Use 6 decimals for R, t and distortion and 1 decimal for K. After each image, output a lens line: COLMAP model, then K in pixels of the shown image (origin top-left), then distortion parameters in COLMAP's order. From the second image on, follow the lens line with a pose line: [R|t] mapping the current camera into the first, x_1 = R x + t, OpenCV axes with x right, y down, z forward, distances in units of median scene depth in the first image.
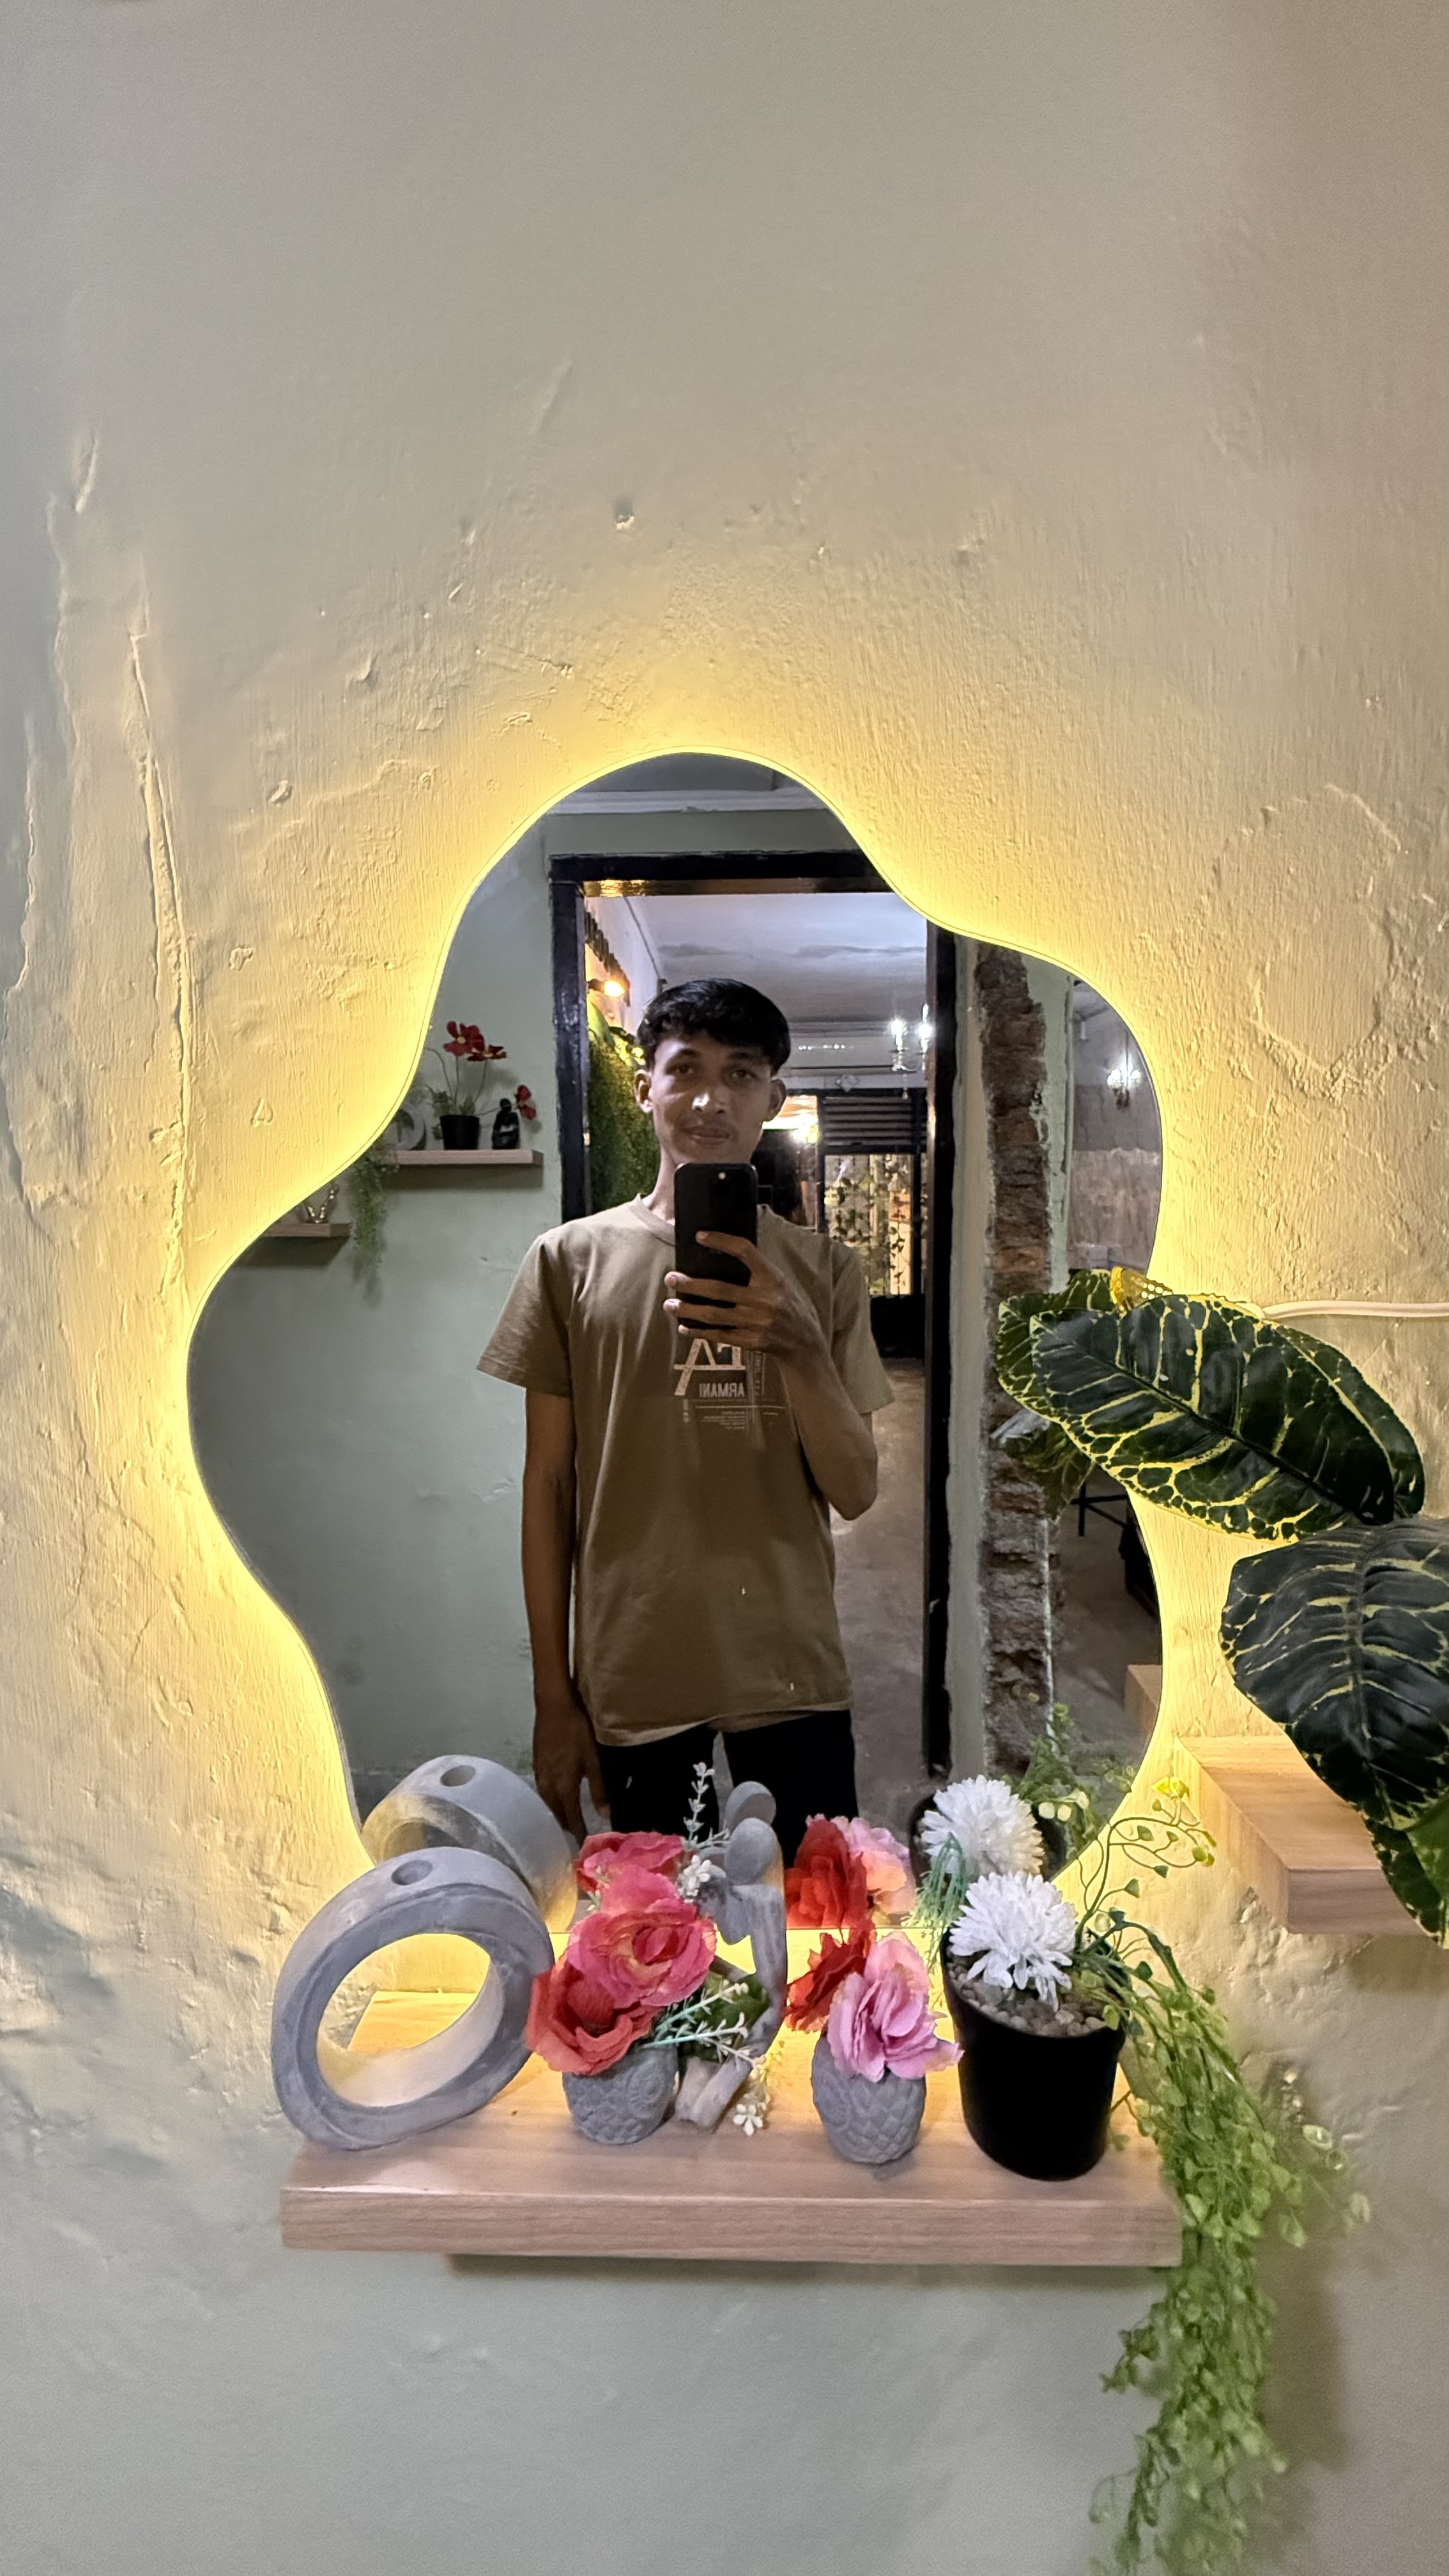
lens RADIAL K [[1020.6, 0, 718.9], [0, 1020.6, 1282.3], [0, 0, 1]] dist [0.000584, -0.000133]
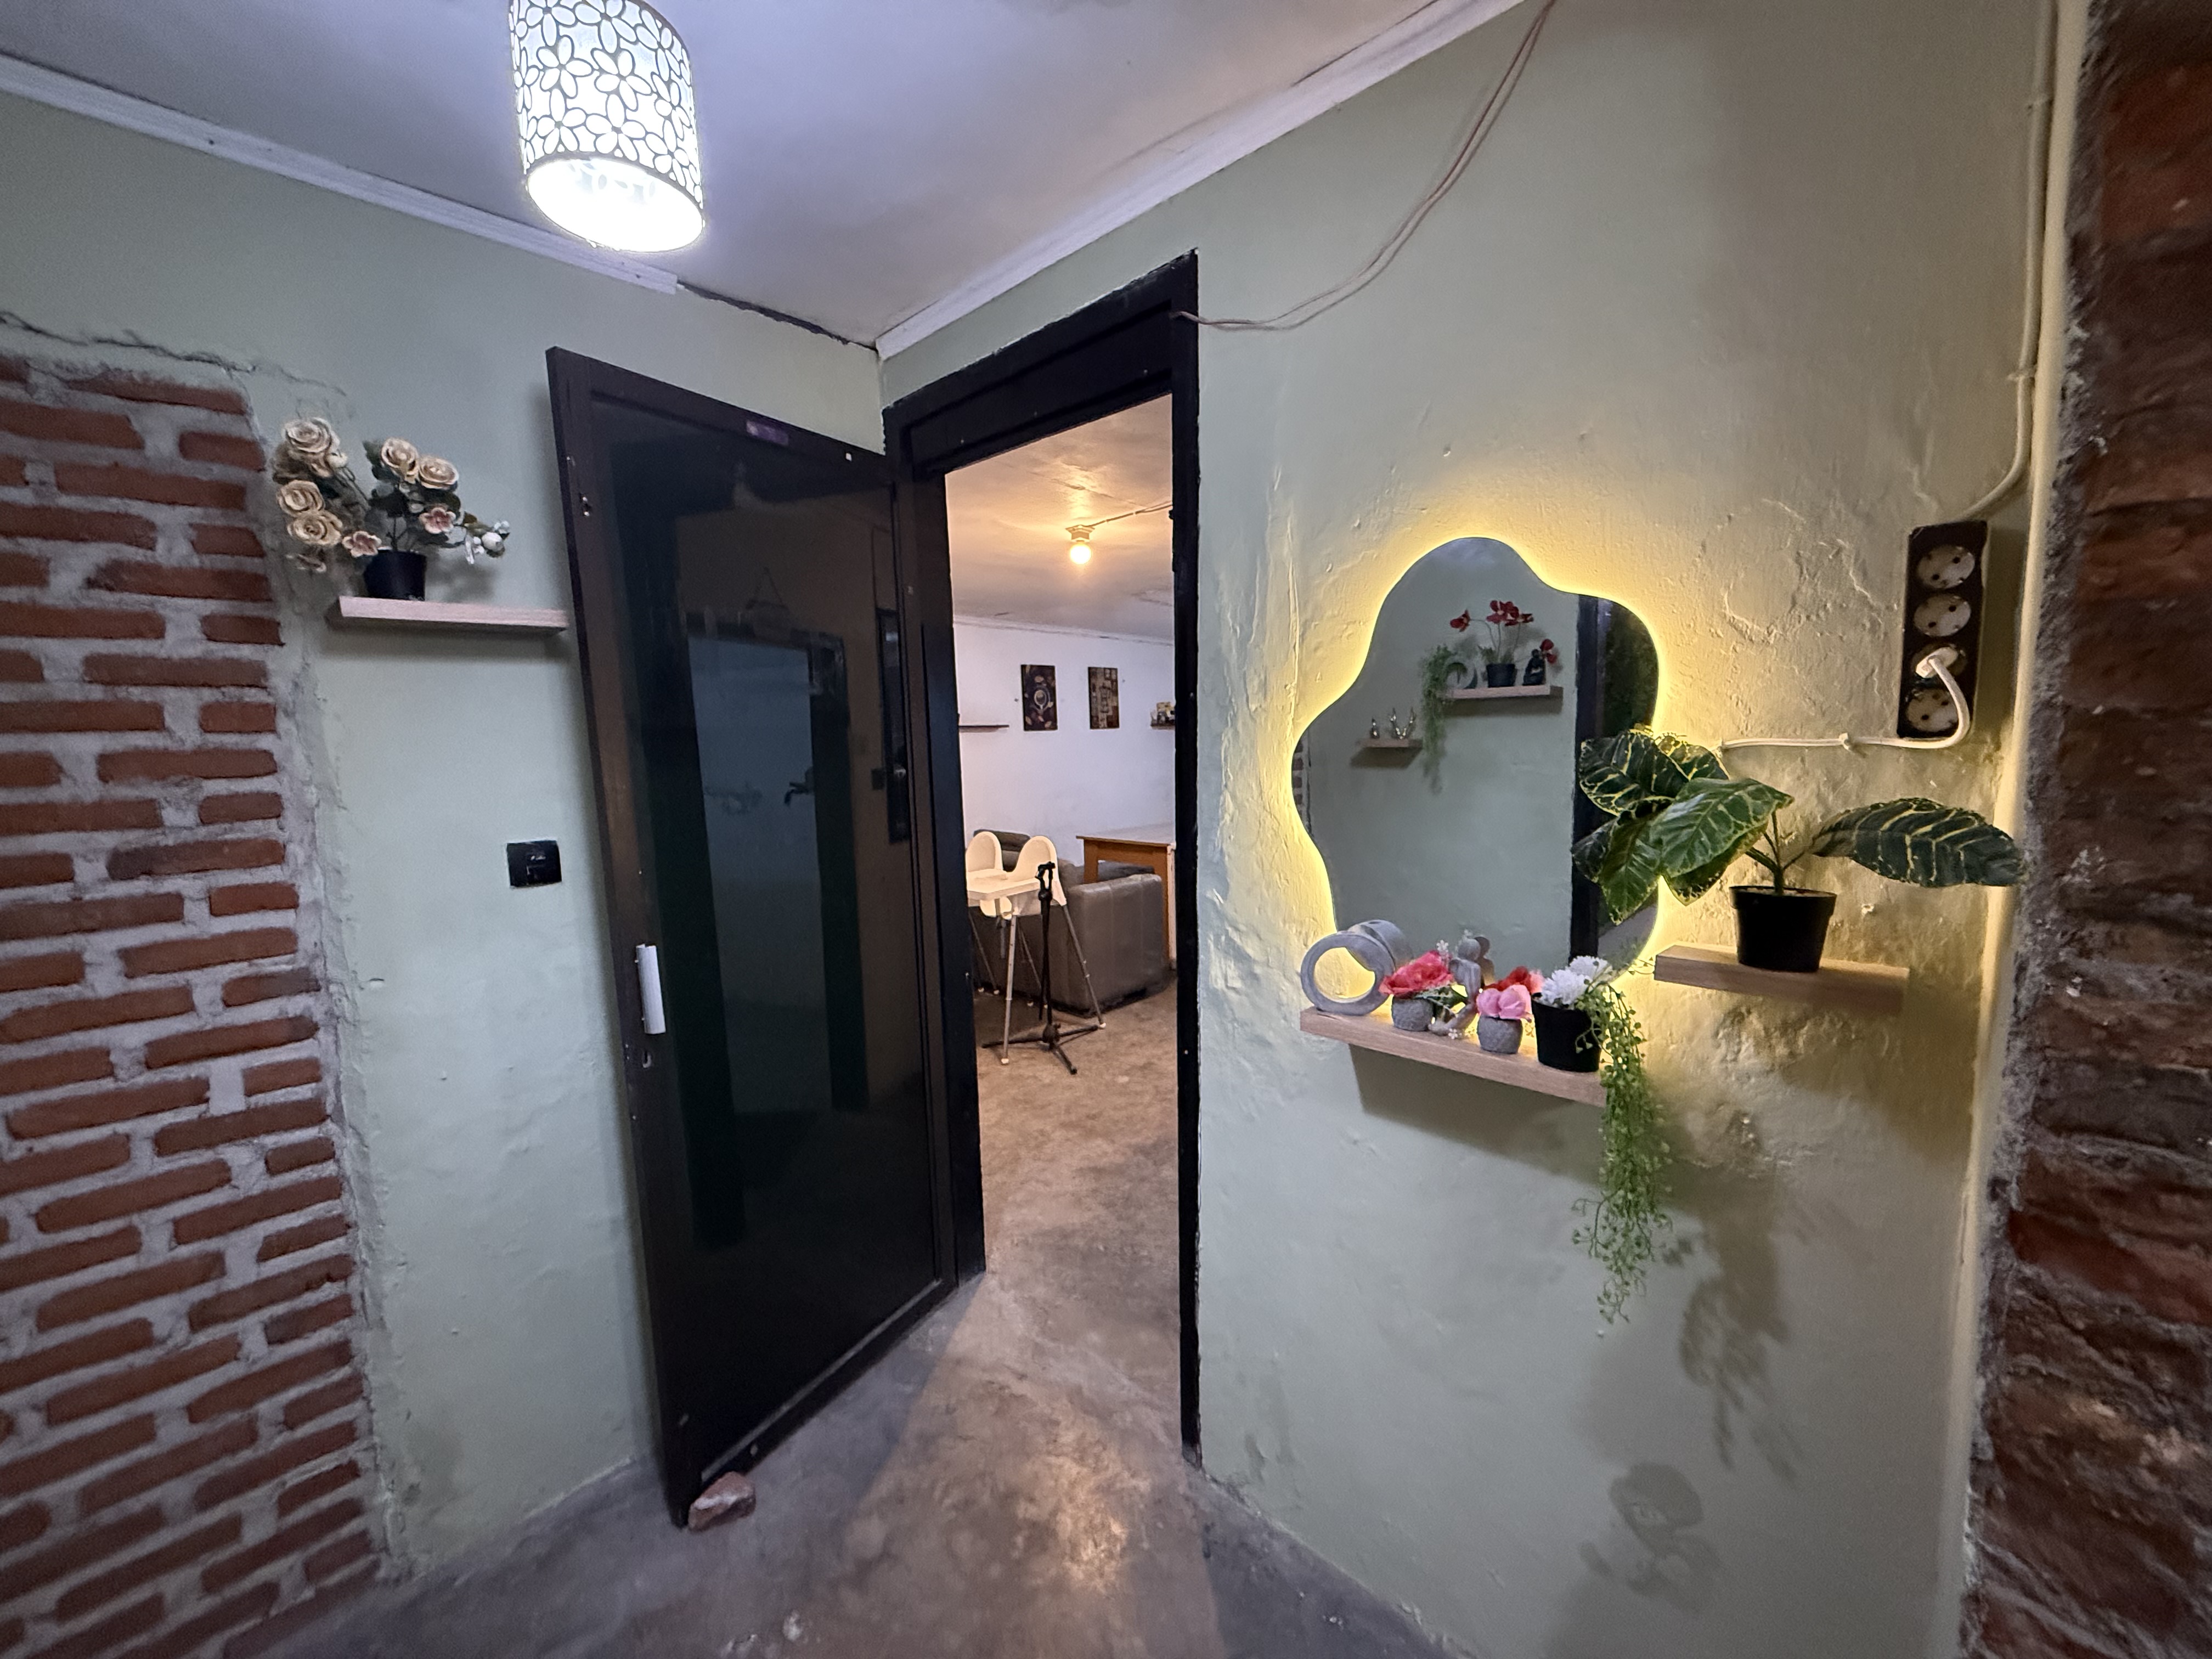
lens RADIAL K [[881.5, 0, 1106.0], [0, 881.5, 829.5], [0, 0, 1]] dist [0.000949, 0.000057]
pose [[0.732591, 0.061908, -0.677848, 0.847354], [-0.045825, 0.998082, 0.041629, 0.193116], [0.679125, 0.000566, 0.734022, -1.273787]]
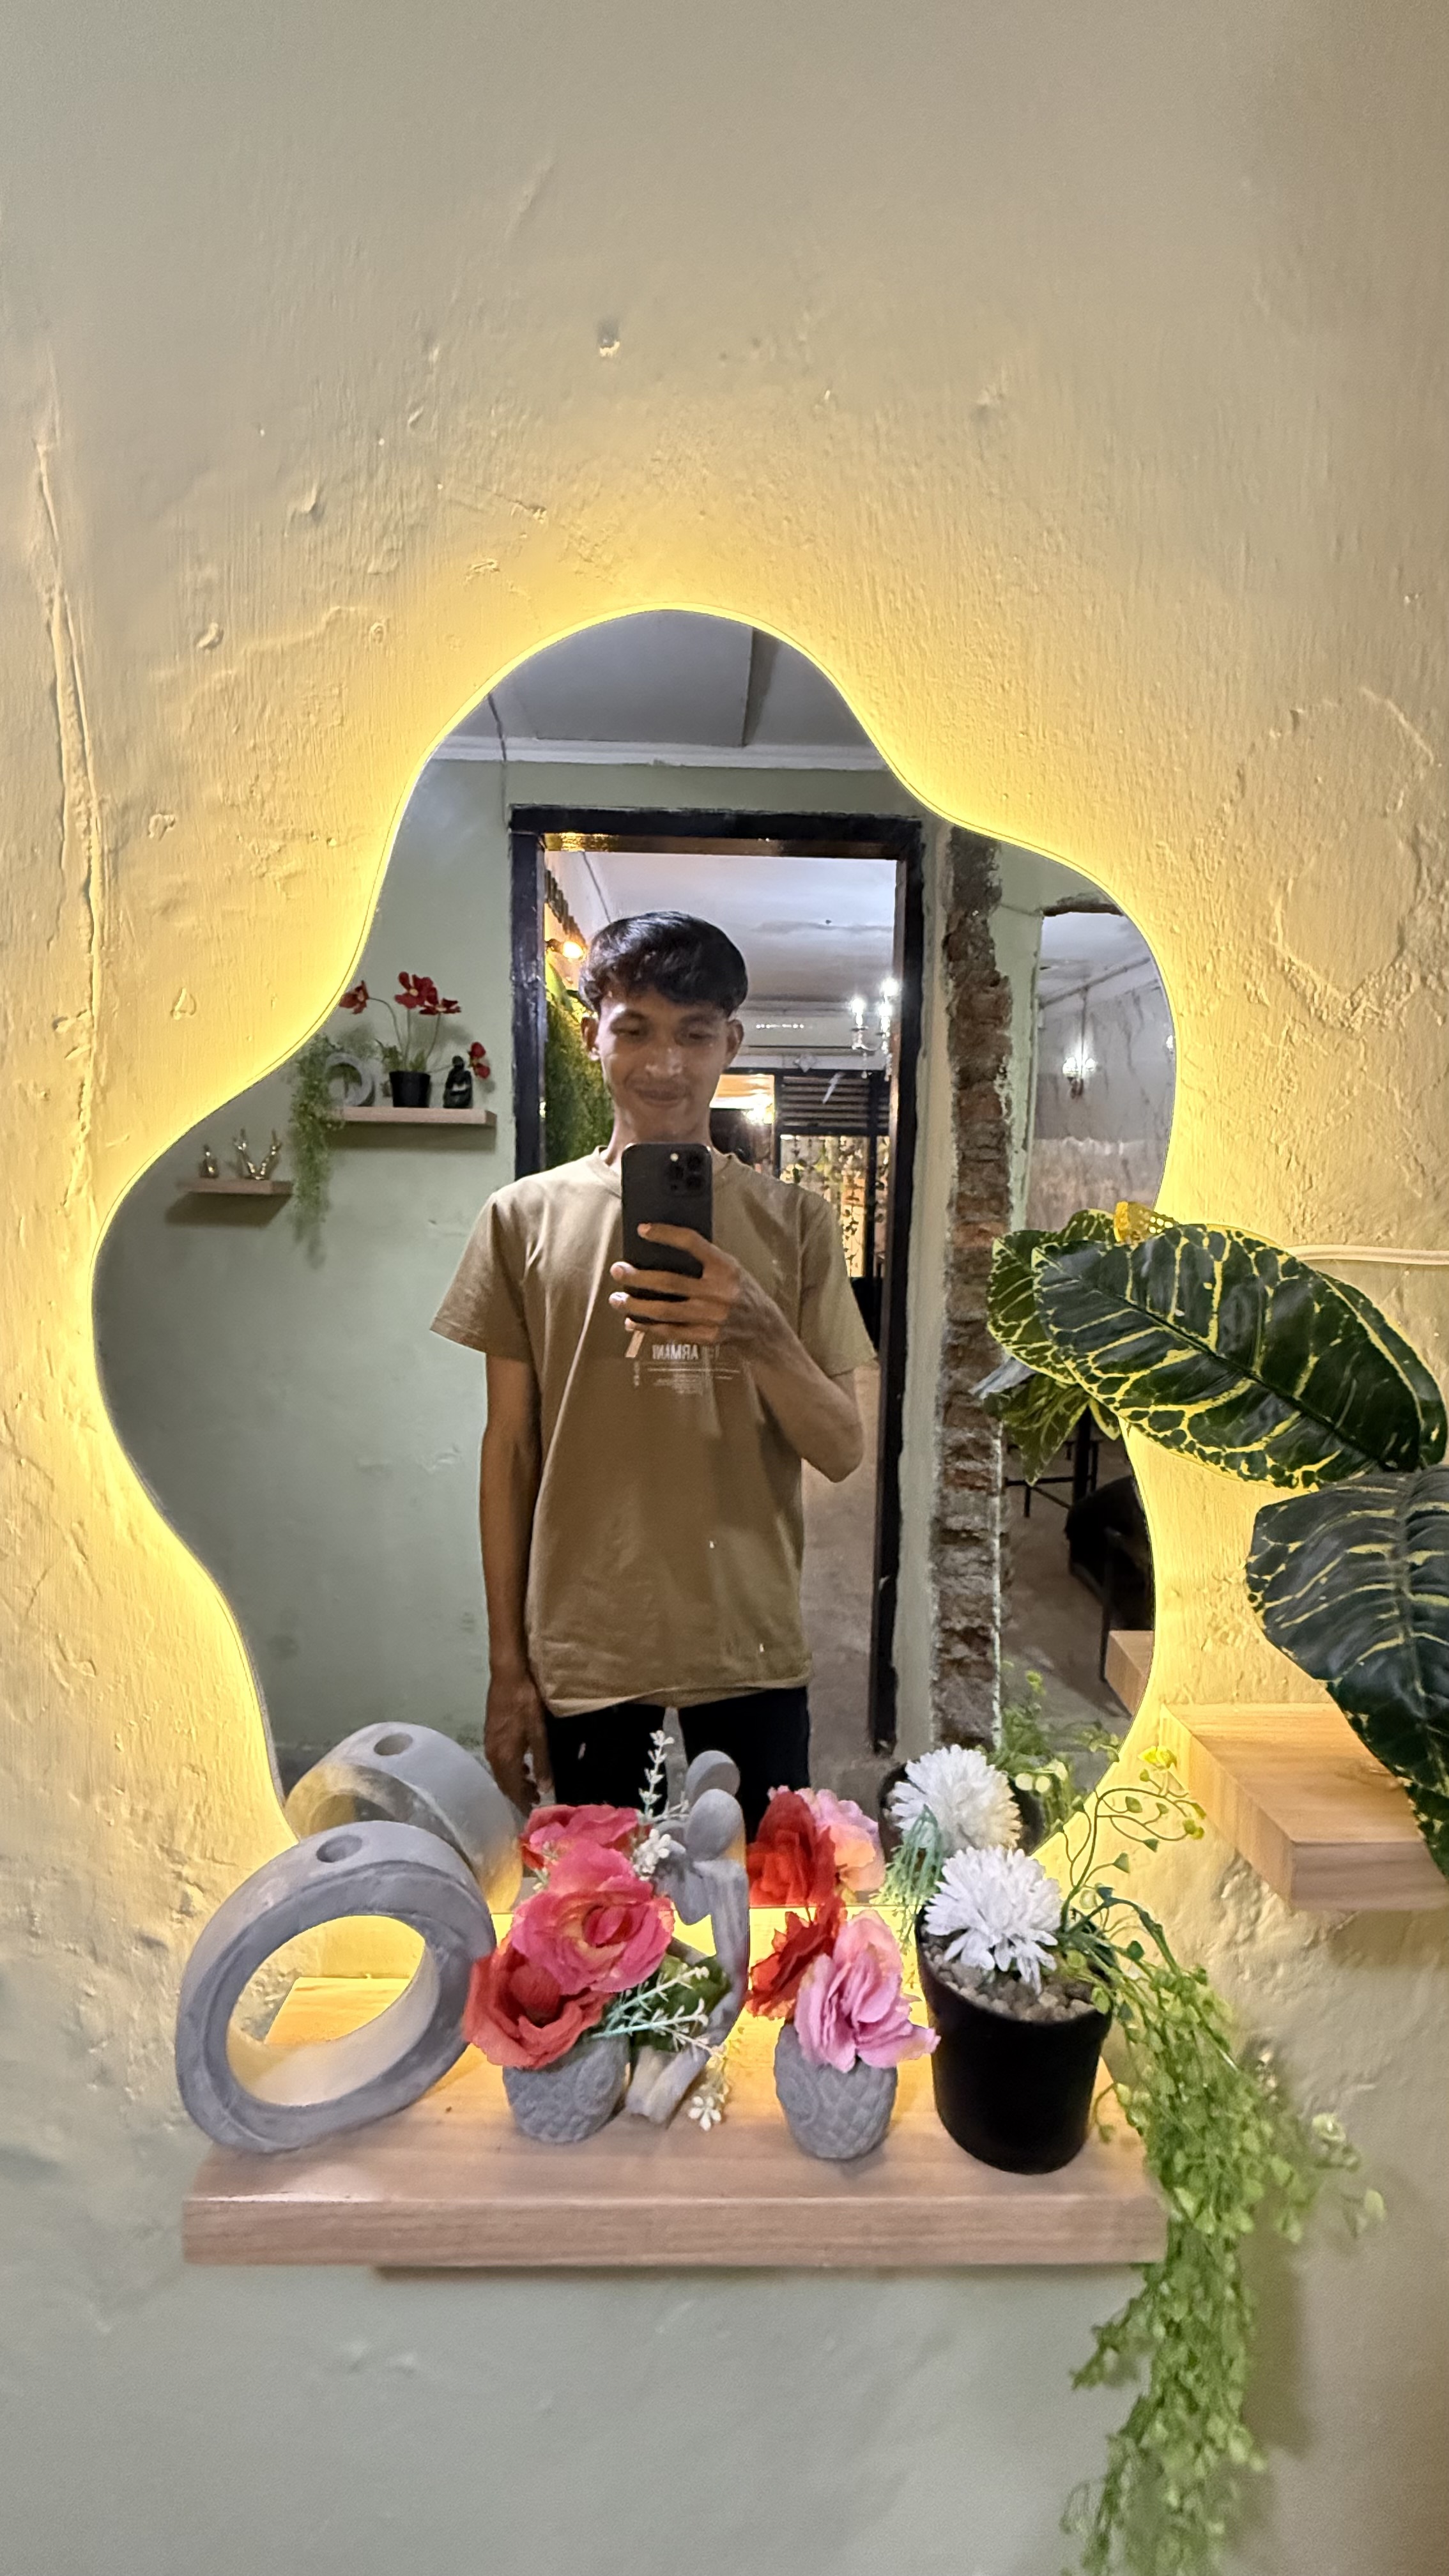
lens RADIAL K [[1020.6, 0, 718.9], [0, 1020.6, 1282.3], [0, 0, 1]] dist [0.000584, -0.000133]
pose [[0.998578, 0.023339, 0.047932, -0.018693], [-0.024179, 0.999563, 0.017017, 0.050008], [-0.047514, -0.018152, 0.998706, 0.084841]]
